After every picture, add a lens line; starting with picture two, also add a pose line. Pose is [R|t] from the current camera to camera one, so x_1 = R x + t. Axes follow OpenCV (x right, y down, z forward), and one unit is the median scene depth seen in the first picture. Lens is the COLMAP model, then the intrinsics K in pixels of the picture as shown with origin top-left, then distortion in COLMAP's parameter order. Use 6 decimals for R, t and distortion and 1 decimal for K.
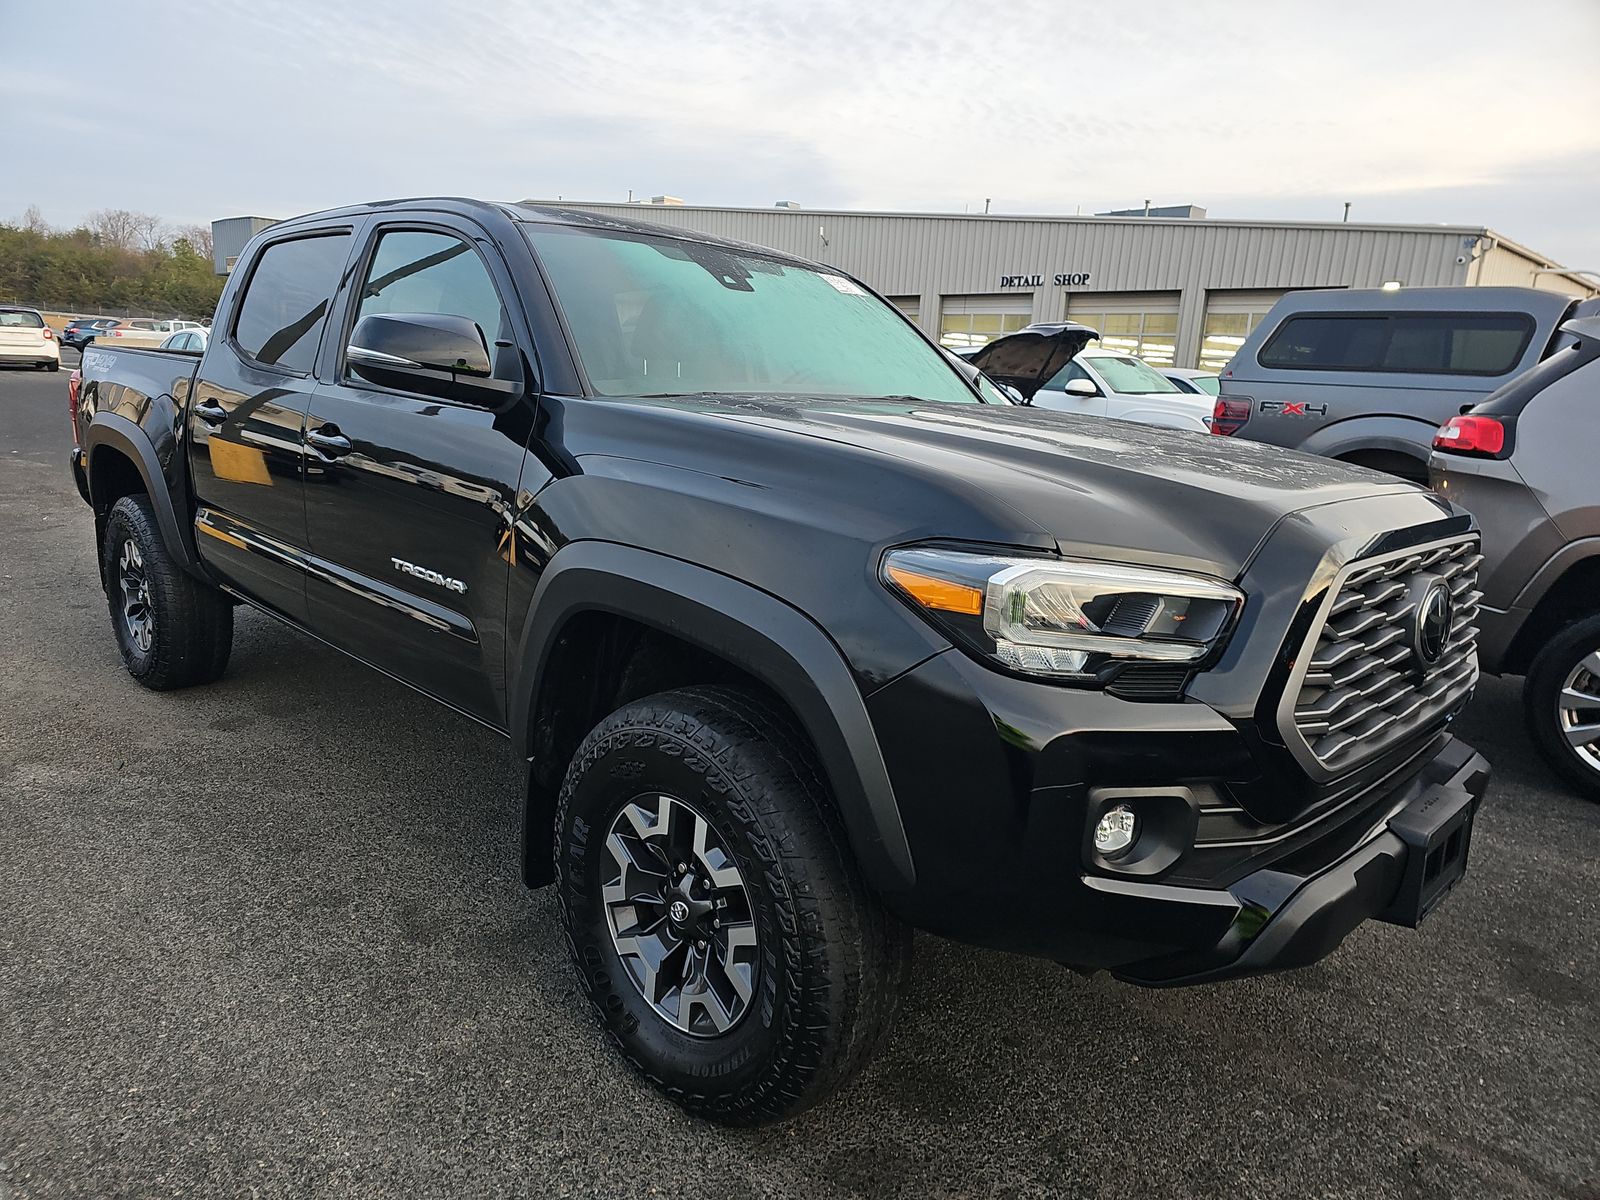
lens RADIAL K [[1066.9, 0, 800.0], [0, 1066.9, 600.0], [0, 0, 1]] dist [0.080003, -0.083511]
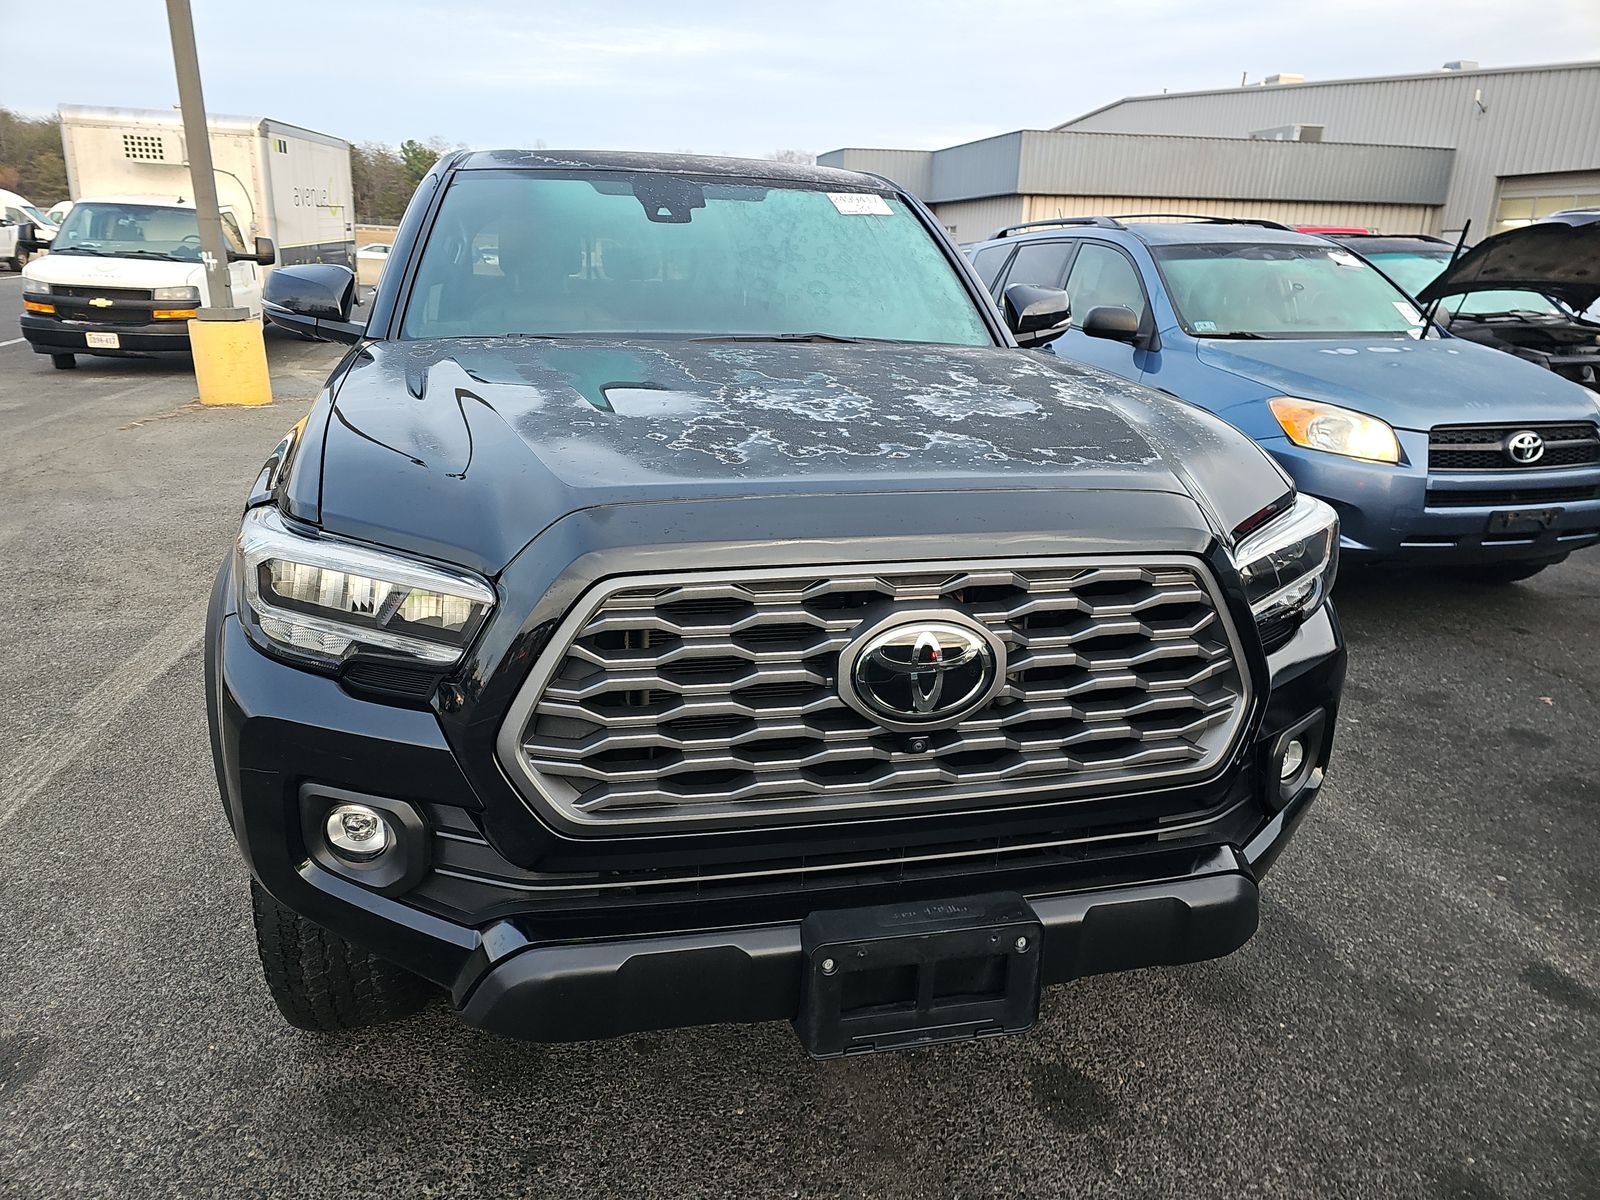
lens RADIAL K [[1066.9, 0, 800.0], [0, 1066.9, 600.0], [0, 0, 1]] dist [0.080003, -0.083511]
pose [[0.842404, 0.129963, -0.522939, 0.187721], [-0.088706, 0.990686, 0.103312, -0.020469], [0.531495, -0.040642, 0.846086, 0.074691]]
